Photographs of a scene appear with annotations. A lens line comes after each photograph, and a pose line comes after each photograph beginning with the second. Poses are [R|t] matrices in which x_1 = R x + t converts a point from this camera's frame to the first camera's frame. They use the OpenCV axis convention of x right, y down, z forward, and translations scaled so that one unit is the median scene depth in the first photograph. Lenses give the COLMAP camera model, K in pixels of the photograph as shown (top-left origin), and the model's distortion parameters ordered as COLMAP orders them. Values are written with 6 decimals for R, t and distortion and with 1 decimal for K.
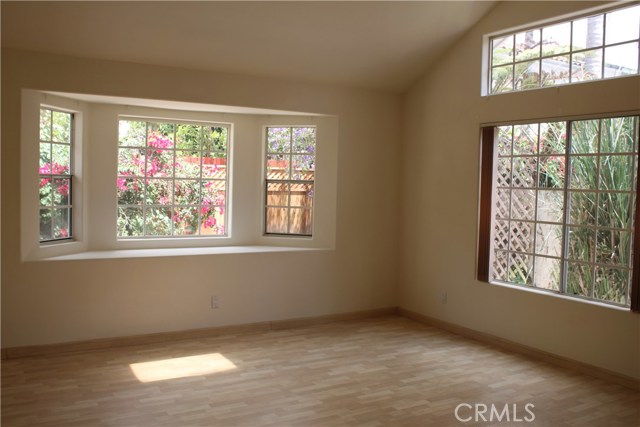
lens RADIAL K [[609.5, 0, 320.0], [0, 609.5, 213.5], [0, 0, 1]] dist [-0.136910, 0.172028]
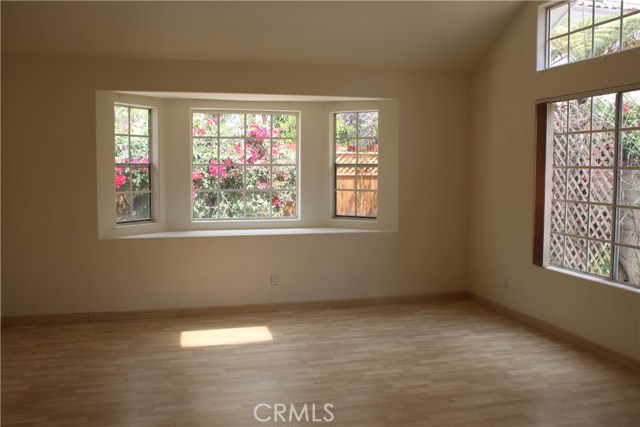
lens RADIAL K [[609.5, 0, 320.0], [0, 609.5, 213.5], [0, 0, 1]] dist [-0.136910, 0.172028]
pose [[0.960420, -0.000254, -0.278556, 0.215648], [0.006506, 0.999747, 0.021519, 0.007372], [0.278480, -0.022480, 0.960179, -0.005954]]
